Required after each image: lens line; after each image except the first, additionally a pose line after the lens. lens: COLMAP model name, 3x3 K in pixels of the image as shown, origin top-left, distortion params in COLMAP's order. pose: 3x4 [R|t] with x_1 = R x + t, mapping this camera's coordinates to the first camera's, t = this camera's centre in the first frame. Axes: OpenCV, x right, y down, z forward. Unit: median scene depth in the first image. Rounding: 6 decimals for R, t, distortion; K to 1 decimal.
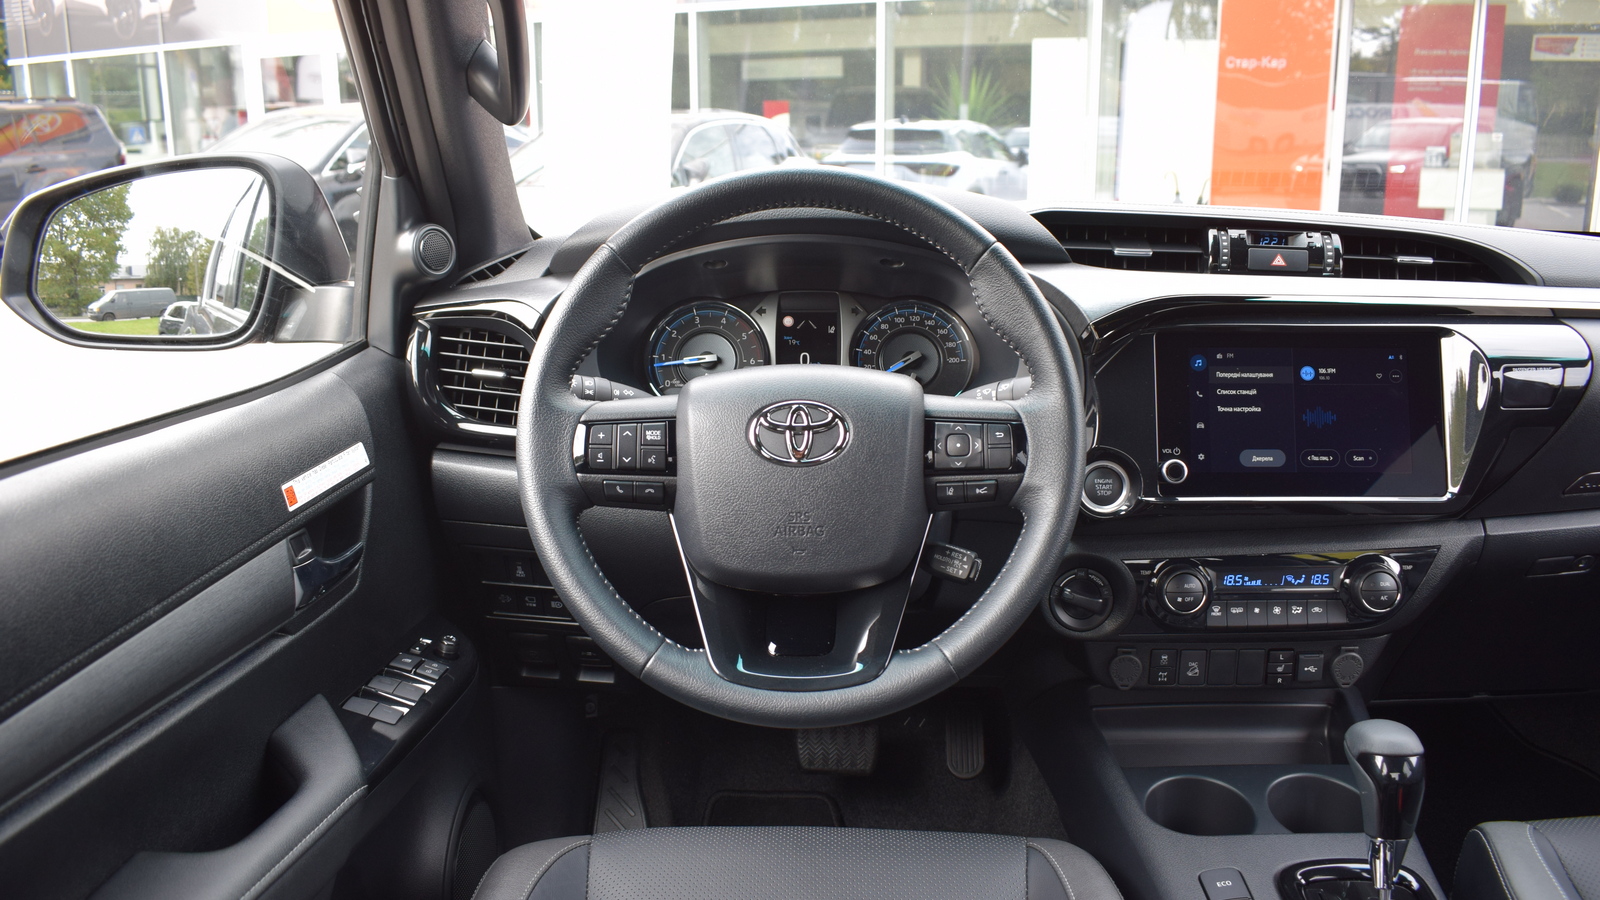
lens RADIAL K [[1257.2, 0, 800.0], [0, 1257.2, 450.0], [0, 0, 1]] dist [-0.089013, 0.004137]
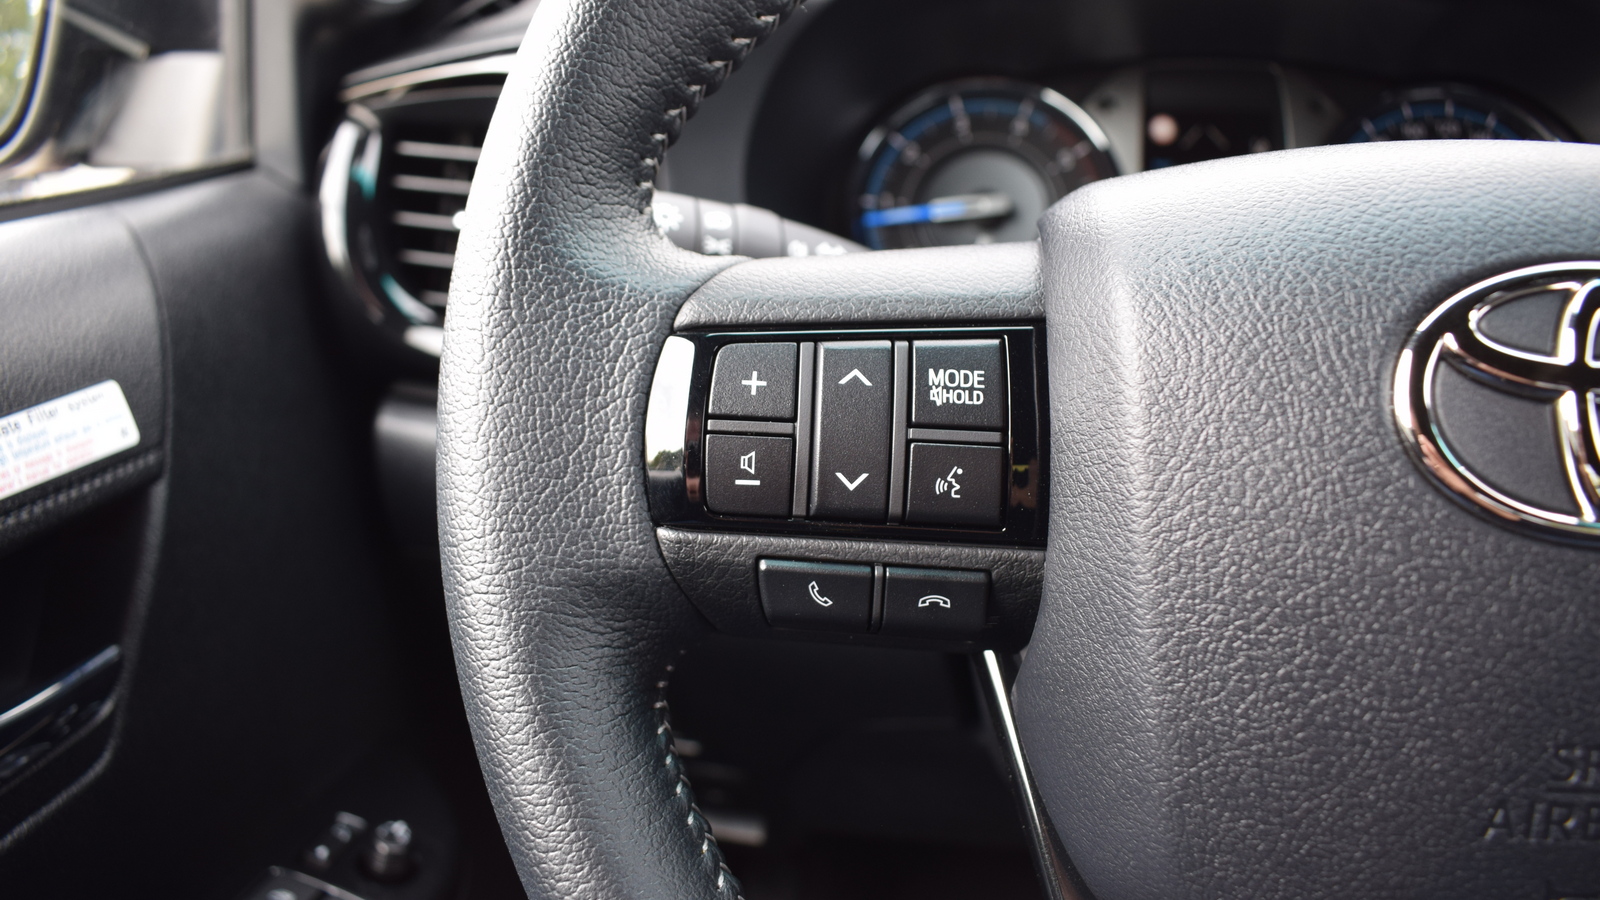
lens RADIAL K [[1257.2, 0, 800.0], [0, 1257.2, 450.0], [0, 0, 1]] dist [-0.089013, 0.004137]
pose [[0.993373, 0.029625, -0.111054, -0.096984], [-0.023587, 0.998191, 0.055297, -0.010011], [0.112491, -0.052311, 0.992275, 0.601838]]
